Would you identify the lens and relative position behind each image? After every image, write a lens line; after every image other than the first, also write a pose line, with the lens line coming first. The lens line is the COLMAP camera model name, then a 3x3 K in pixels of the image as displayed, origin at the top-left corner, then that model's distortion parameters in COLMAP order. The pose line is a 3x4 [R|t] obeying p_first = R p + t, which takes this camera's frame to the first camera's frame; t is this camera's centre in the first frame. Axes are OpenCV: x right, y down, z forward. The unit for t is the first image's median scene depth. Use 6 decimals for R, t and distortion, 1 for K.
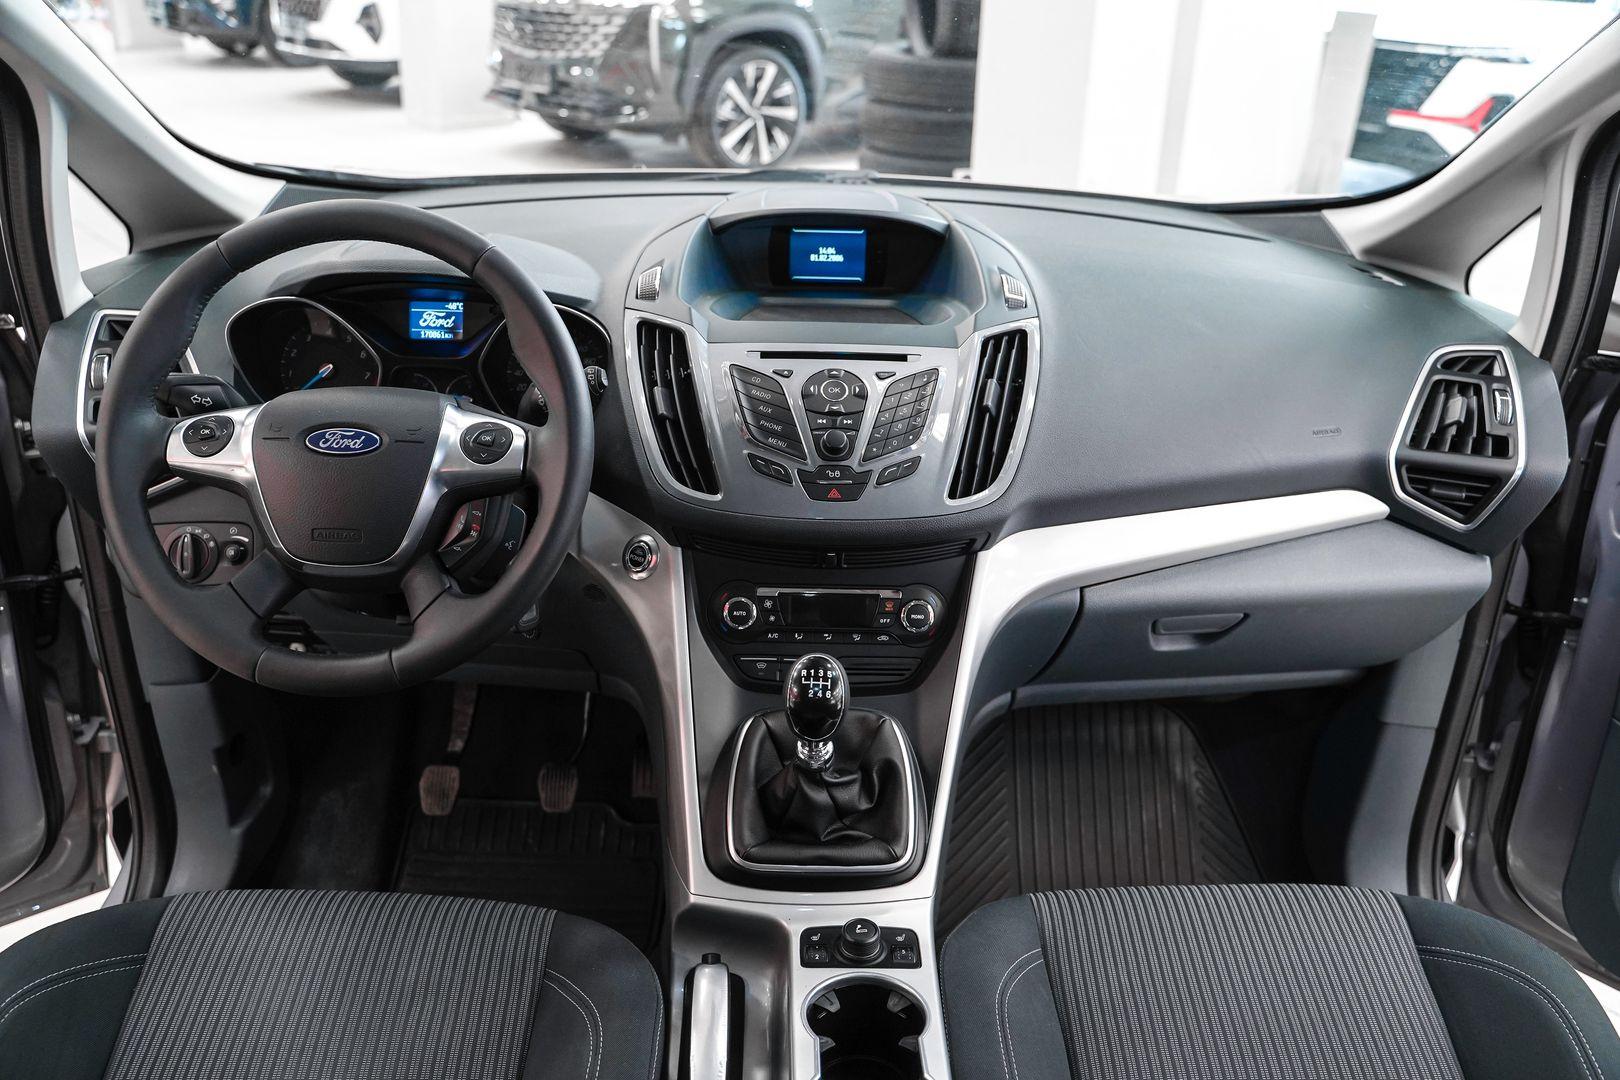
lens RADIAL K [[1294.8, 0, 810.0], [0, 1294.8, 540.0], [0, 0, 1]] dist [-0.122568, 0.095883]
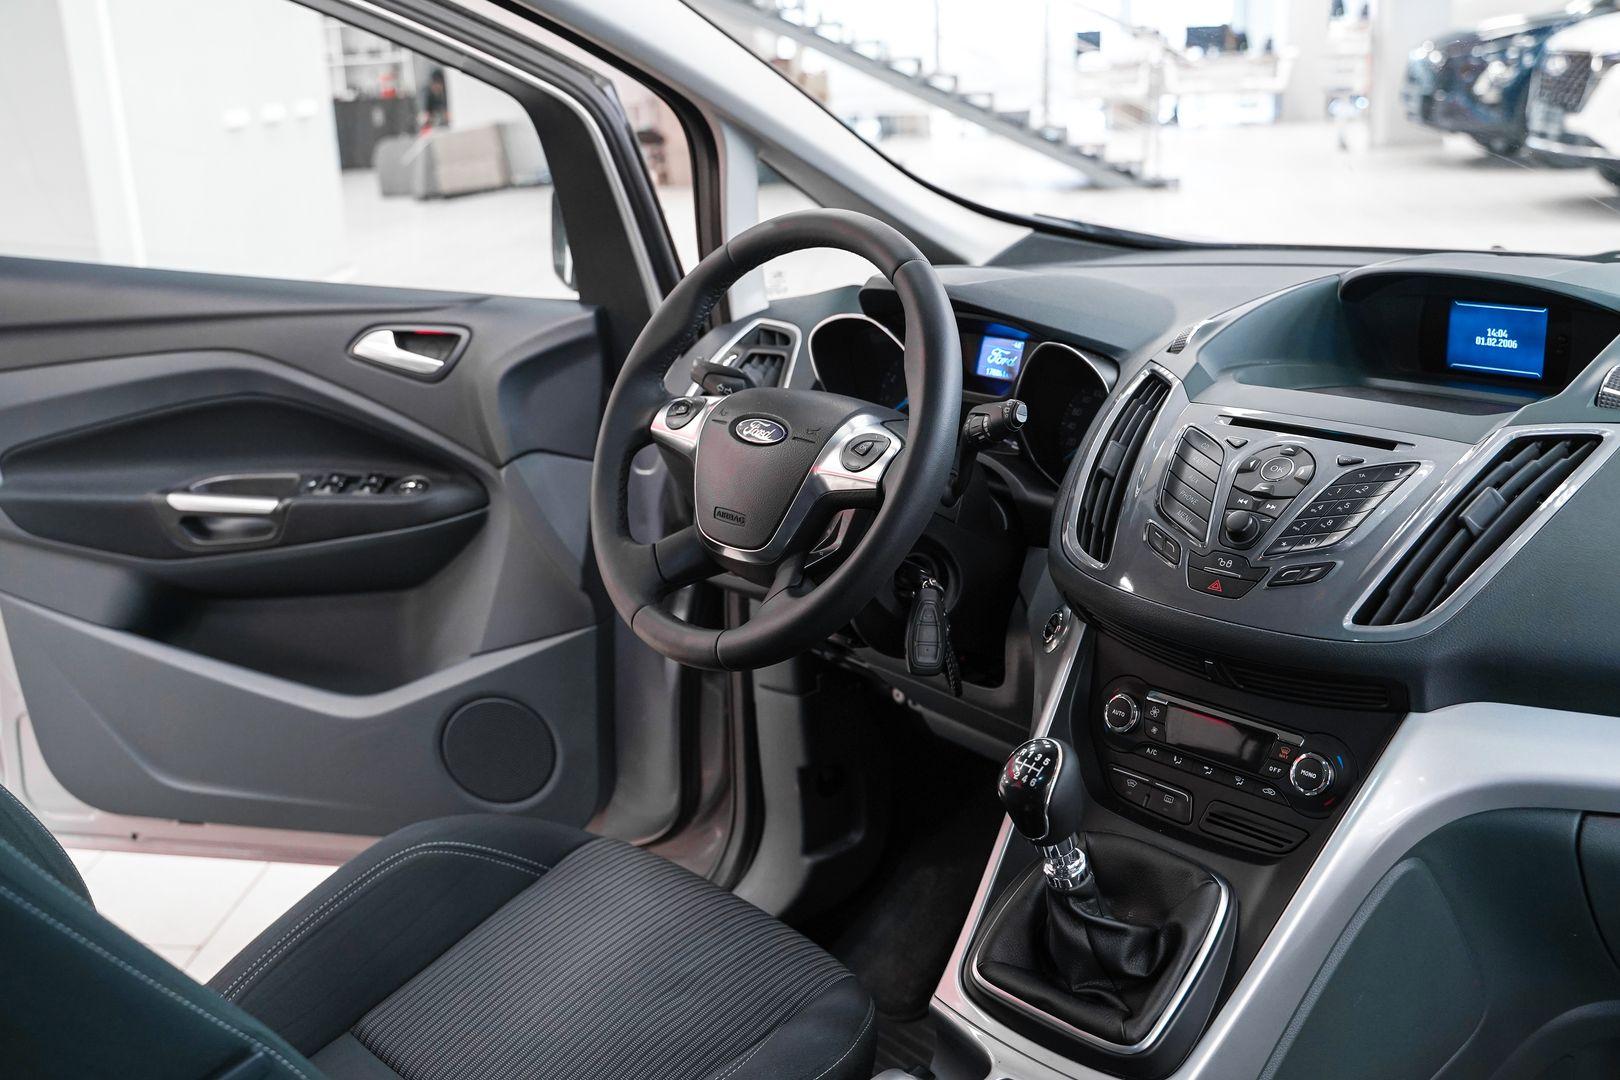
lens RADIAL K [[1607.7, 0, 801.2], [0, 1607.7, 512.5], [0, 0, 1]] dist [-0.087858, 0.124102]
pose [[0.673204, 0.152060, -0.723653, 0.507777], [-0.258651, 0.965231, -0.037797, 0.022289], [0.692745, 0.212619, 0.689128, 0.110204]]
